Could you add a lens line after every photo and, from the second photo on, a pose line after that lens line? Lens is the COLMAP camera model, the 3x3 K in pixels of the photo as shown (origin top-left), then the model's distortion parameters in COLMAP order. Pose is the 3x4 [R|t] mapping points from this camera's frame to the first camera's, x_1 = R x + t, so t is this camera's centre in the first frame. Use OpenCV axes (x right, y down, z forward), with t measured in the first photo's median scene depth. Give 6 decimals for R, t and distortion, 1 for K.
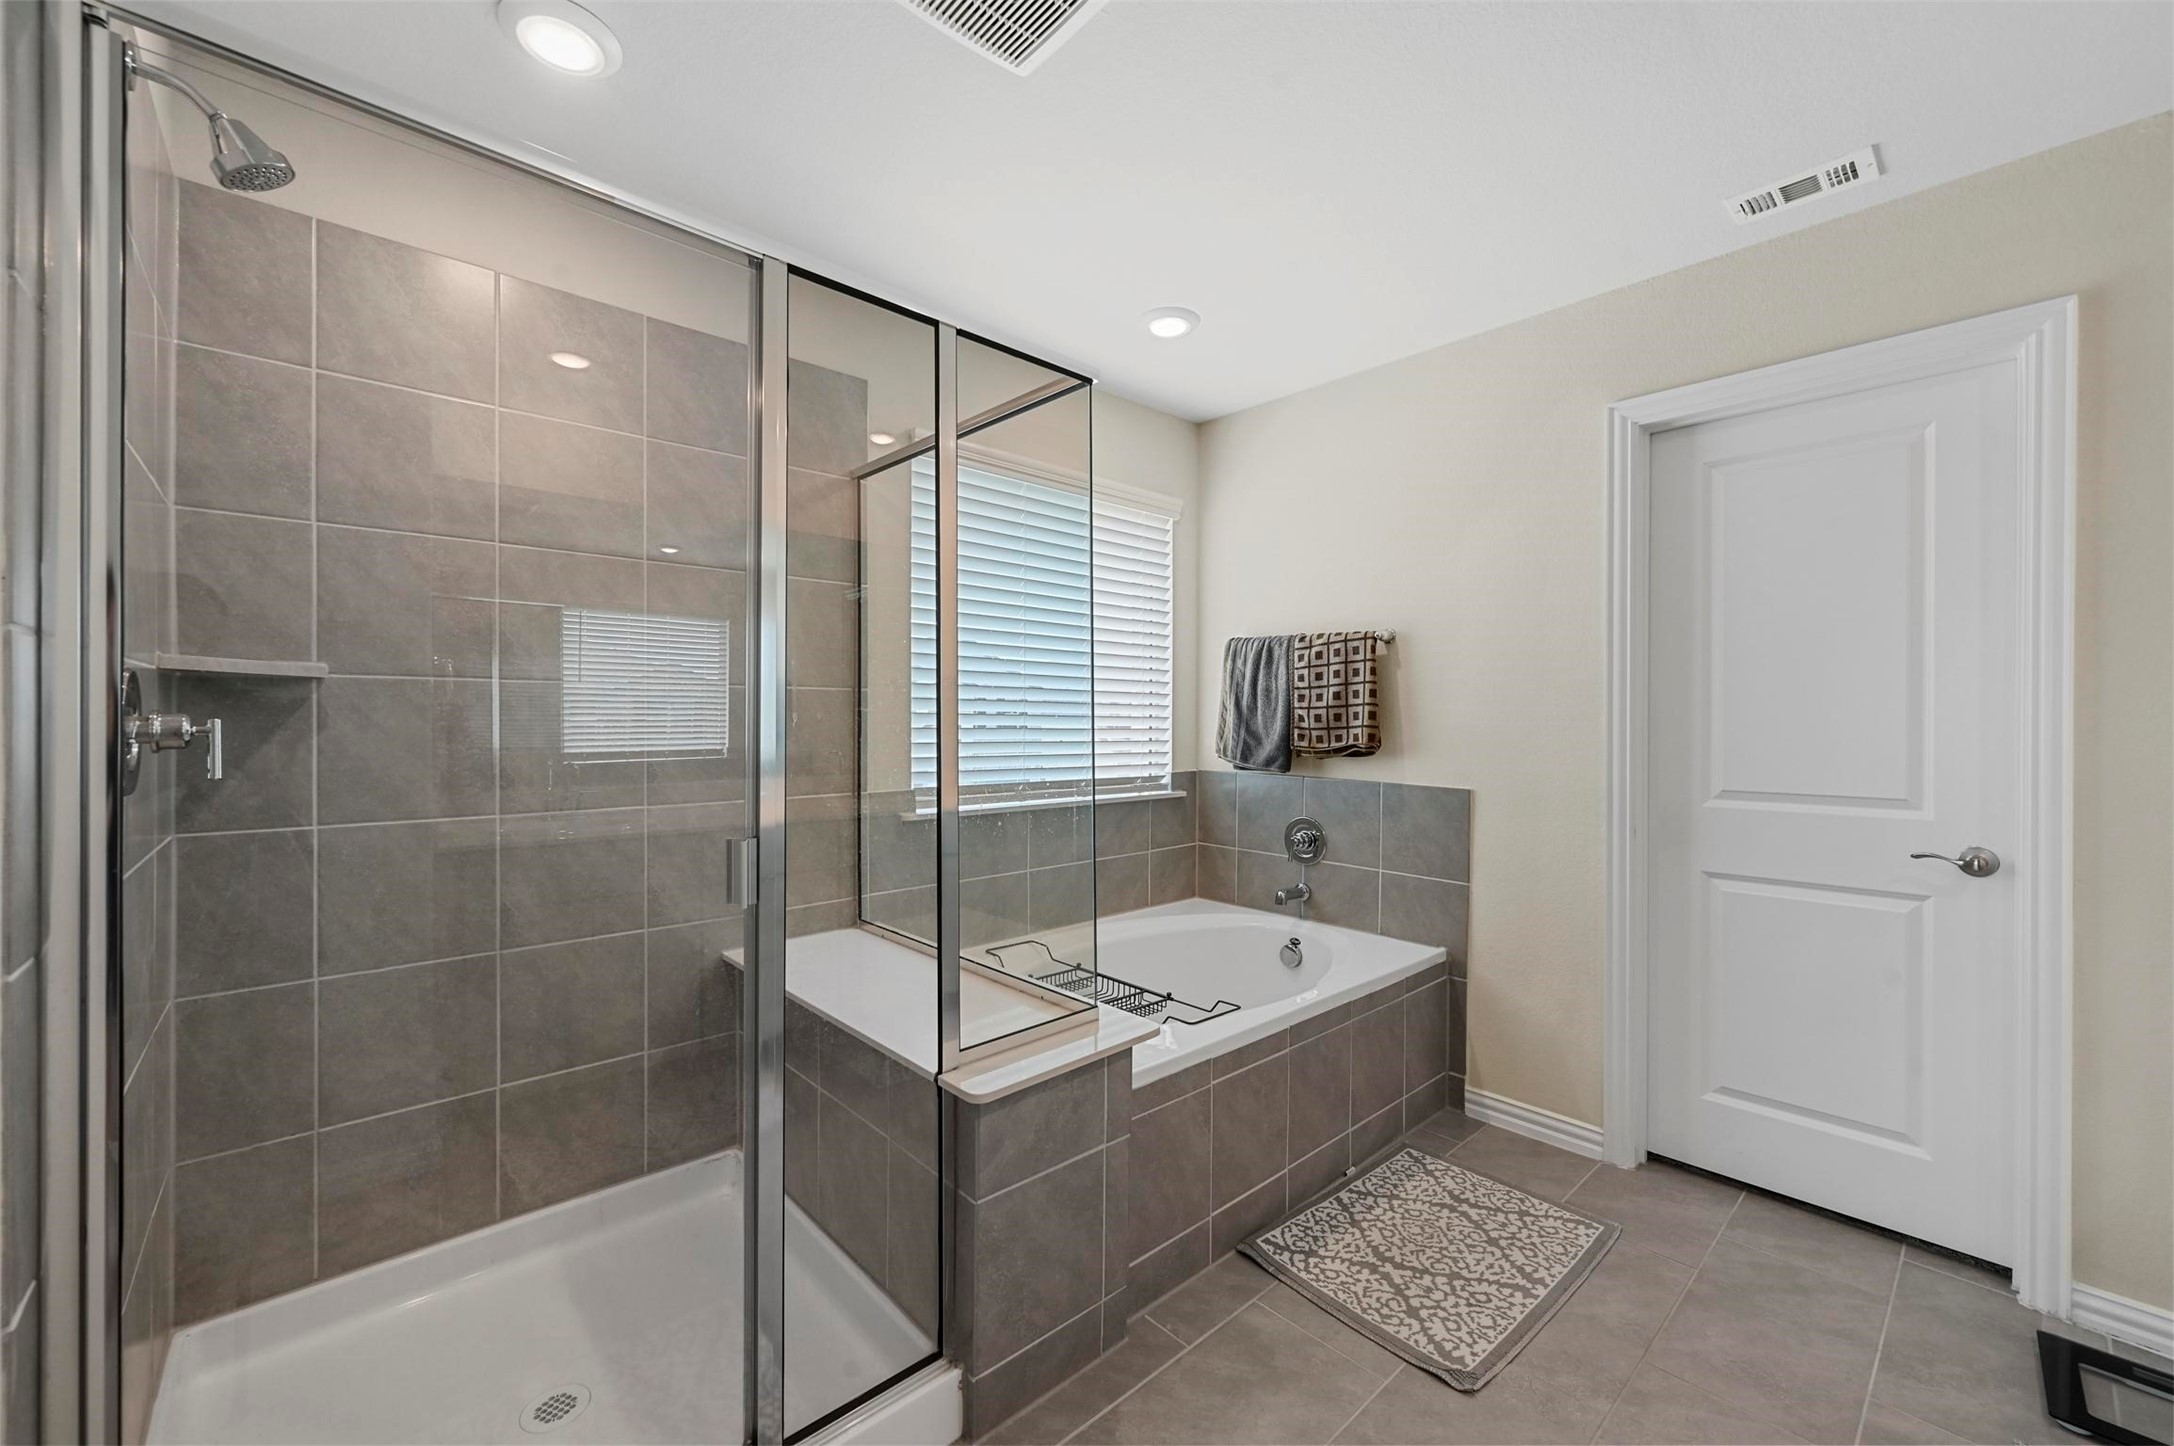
lens RADIAL K [[867.4, 0, 1075.6], [0, 867.4, 722.1], [0, 0, 1]] dist [0.001040, 0.000022]
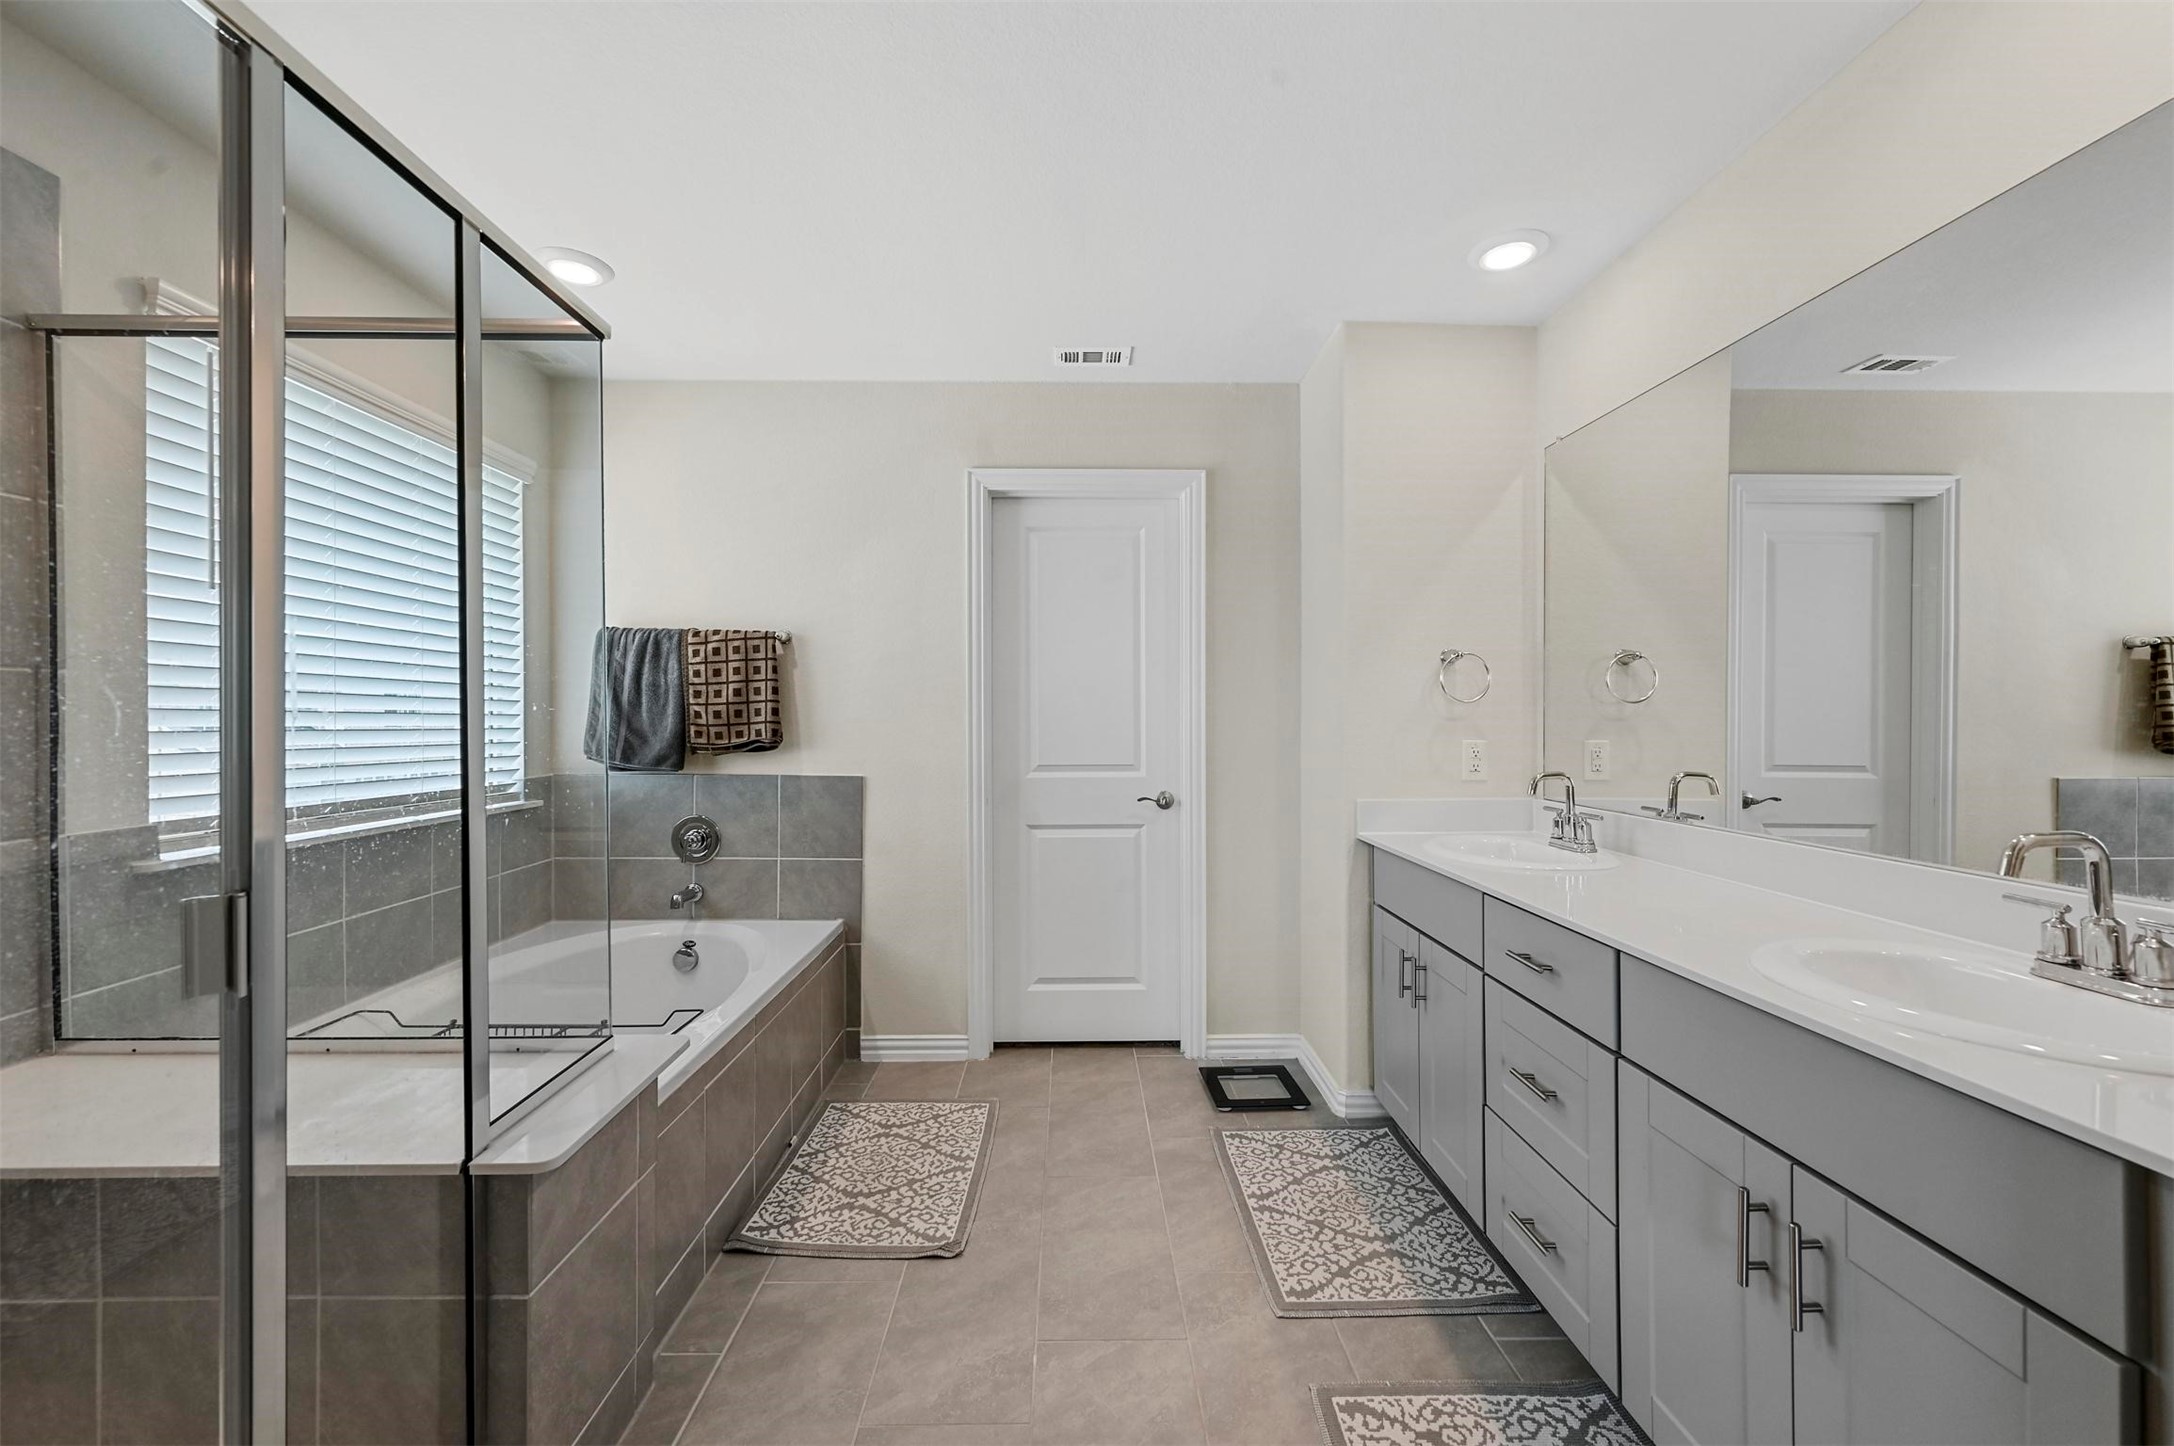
lens RADIAL K [[867.4, 0, 1092.4], [0, 867.4, 719.9], [0, 0, 1]] dist [0.001040, 0.000022]
pose [[0.651143, -0.008135, 0.758911, -0.252263], [0.007430, 0.999963, 0.004345, 0.000835], [-0.758919, 0.002809, 0.651179, 0.029383]]
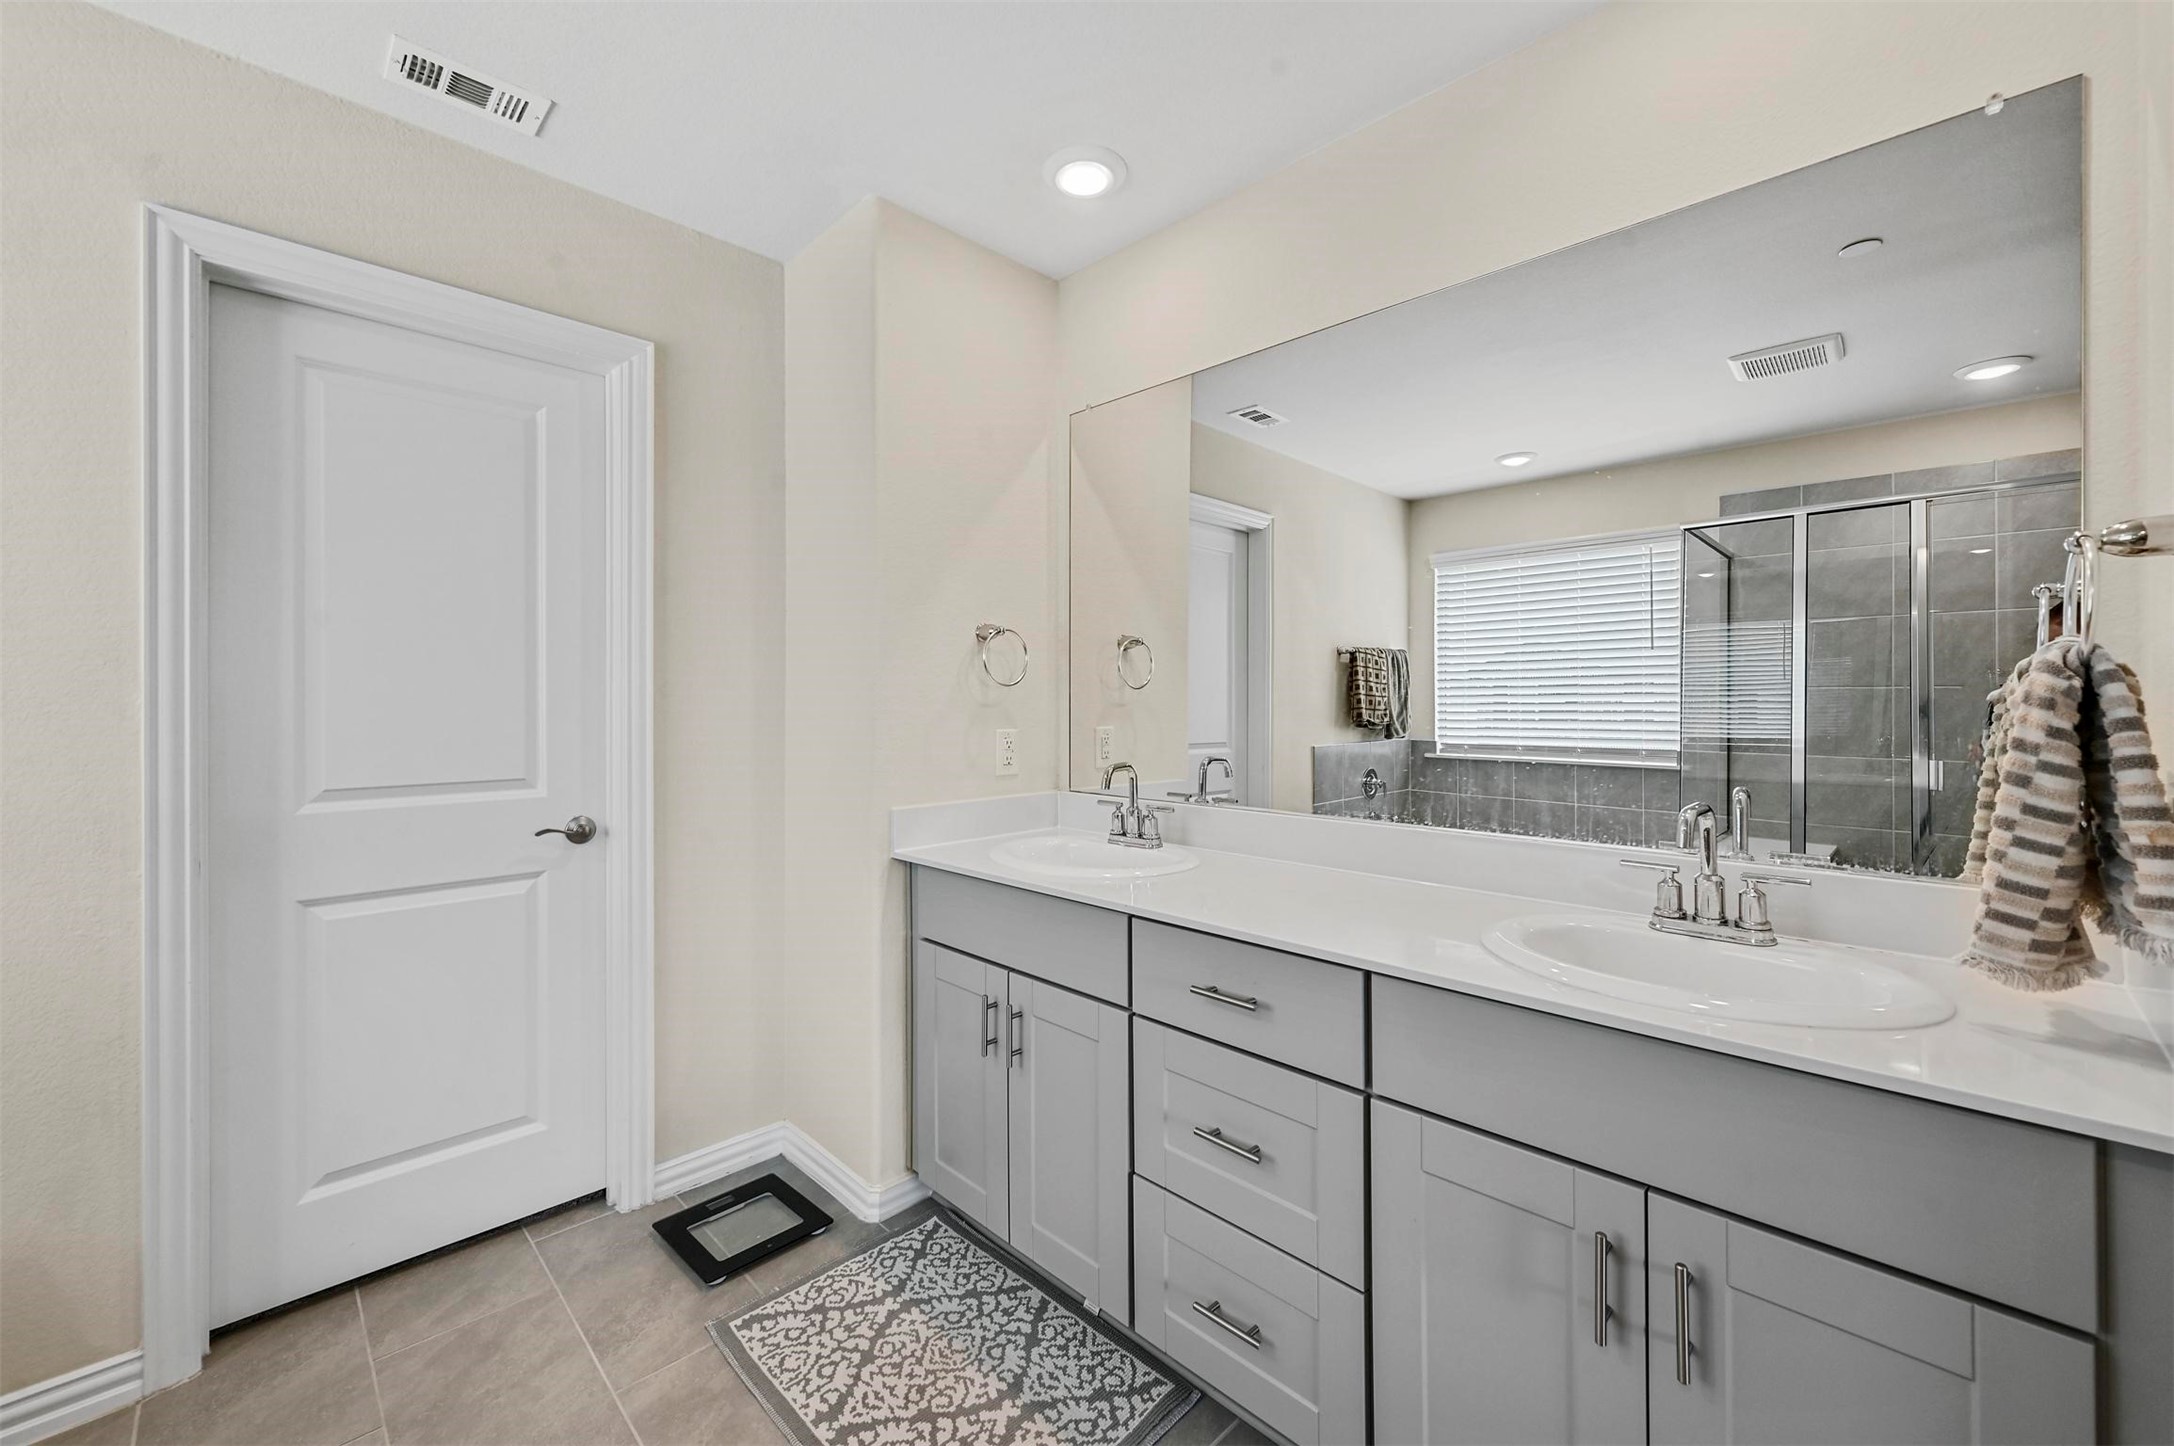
lens RADIAL K [[867.4, 0, 1086.6], [0, 867.4, 700.4], [0, 0, 1]] dist [0.001040, 0.000022]
pose [[-0.045030, -0.003068, 0.998981, -0.056170], [0.005441, 0.999980, 0.003316, 0.000132], [-0.998971, 0.005584, -0.045012, 0.358813]]
